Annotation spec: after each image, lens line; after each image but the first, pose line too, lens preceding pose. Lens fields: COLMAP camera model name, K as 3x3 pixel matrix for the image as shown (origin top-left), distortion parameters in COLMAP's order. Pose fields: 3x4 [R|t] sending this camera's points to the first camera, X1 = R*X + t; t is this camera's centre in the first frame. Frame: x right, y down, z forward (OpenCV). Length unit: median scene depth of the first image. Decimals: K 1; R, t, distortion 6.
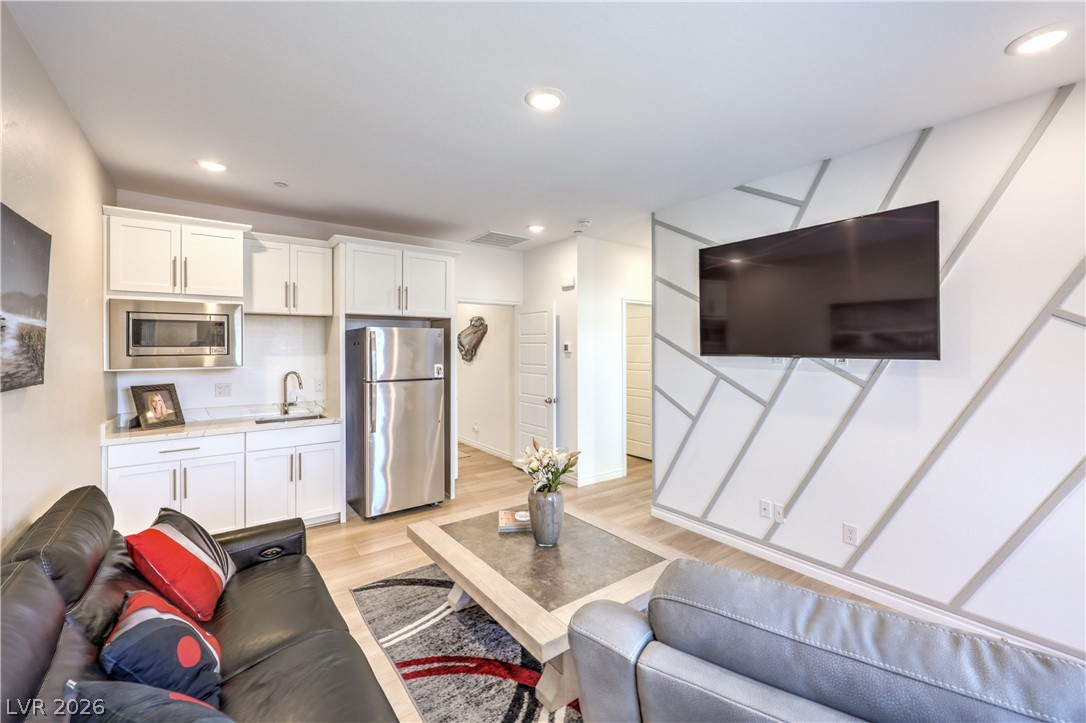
lens RADIAL K [[448.3, 0, 543.9], [0, 448.3, 341.4], [0, 0, 1]] dist [-0.001091, -0.000202]
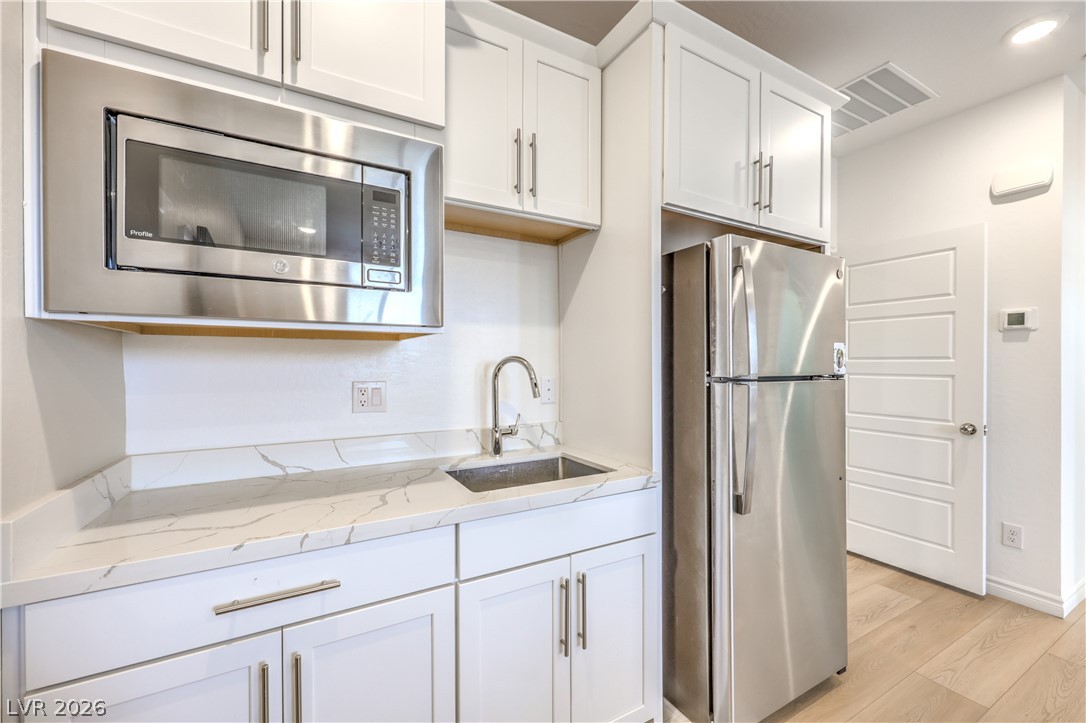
lens RADIAL K [[447.4, 0, 546.7], [0, 447.4, 358.1], [0, 0, 1]] dist [-0.000949, 0.000110]
pose [[0.992541, 0.004147, -0.121843, -0.505242], [-0.003366, 0.999972, 0.006615, 0.070308], [0.121867, -0.006155, 0.992527, 0.611797]]
